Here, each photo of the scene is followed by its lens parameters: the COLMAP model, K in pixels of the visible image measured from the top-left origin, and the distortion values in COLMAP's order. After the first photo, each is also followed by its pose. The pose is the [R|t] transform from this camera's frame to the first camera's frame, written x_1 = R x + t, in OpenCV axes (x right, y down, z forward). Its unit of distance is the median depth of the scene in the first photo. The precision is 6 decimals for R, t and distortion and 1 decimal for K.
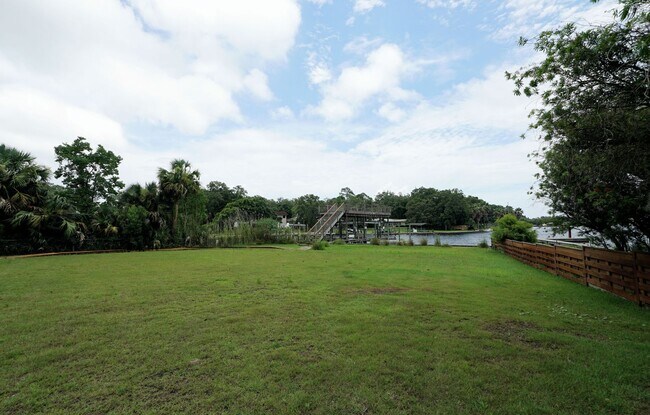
lens RADIAL K [[280.9, 0, 318.0], [0, 280.9, 208.0], [0, 0, 1]] dist [-0.001981, -0.000056]
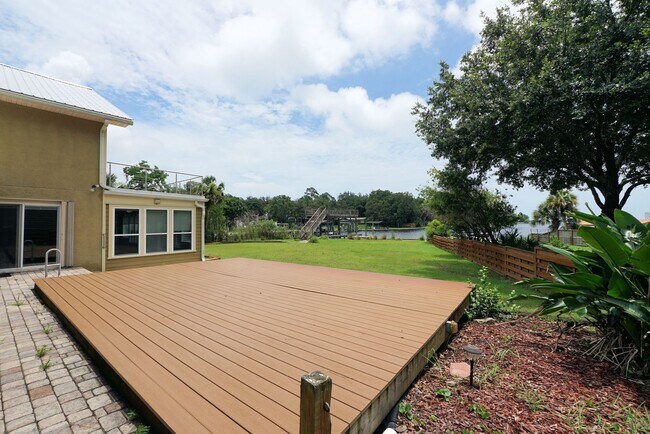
lens RADIAL K [[276.6, 0, 320.1], [0, 276.6, 213.6], [0, 0, 1]] dist [-0.006085, 0.005126]
pose [[0.988442, 0.005359, 0.151508, -0.049272], [-0.010131, 0.999476, 0.030746, -0.011608], [-0.151264, -0.031926, 0.987978, -0.104869]]
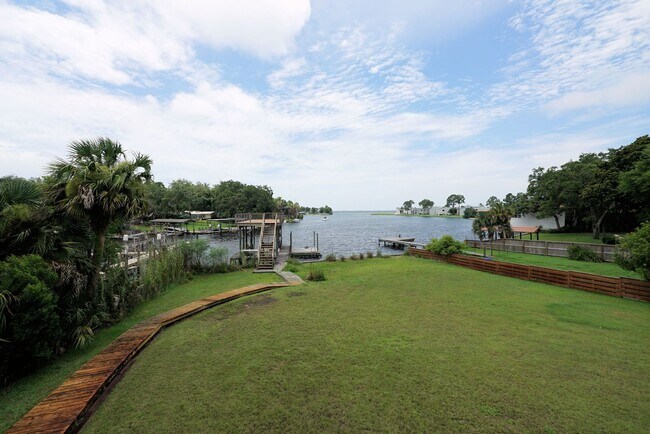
lens RADIAL K [[276.6, 0, 320.1], [0, 276.6, 213.6], [0, 0, 1]] dist [-0.006085, 0.005126]
pose [[0.692948, -0.000834, 0.720987, -0.165589], [-0.048991, 0.997634, 0.048240, -0.026116], [-0.719322, -0.068749, 0.691267, 0.112347]]
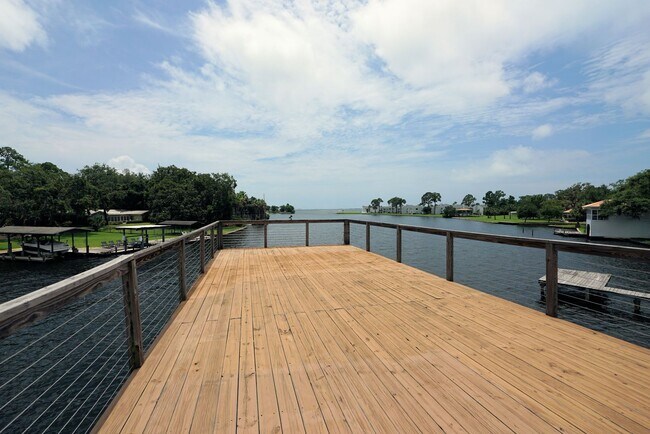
lens RADIAL K [[276.6, 0, 320.1], [0, 276.6, 213.6], [0, 0, 1]] dist [-0.006085, 0.005126]
pose [[0.568642, -0.005976, 0.822564, 0.016359], [-0.055466, 0.997419, 0.045590, -0.010245], [-0.820713, -0.071549, 0.566843, 0.413817]]
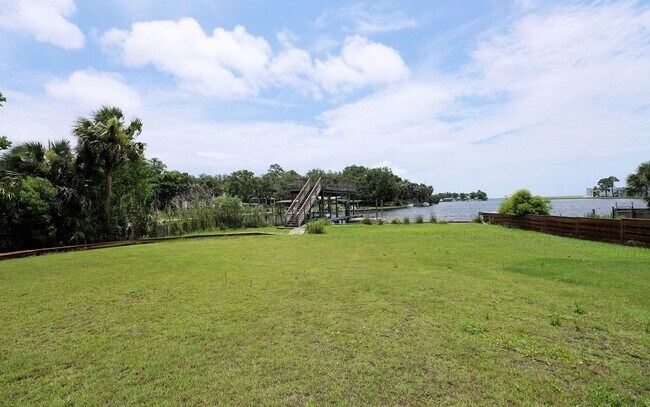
lens RADIAL K [[283.0, 0, 325.0], [0, 283.0, 203.5], [0, 0, 1]] dist [0.003068, 0.000319]
pose [[0.953132, -0.018478, 0.301990, -0.061258], [-0.000130, 0.998108, 0.061483, 0.002841], [-0.302555, -0.058641, 0.951326, 0.056343]]
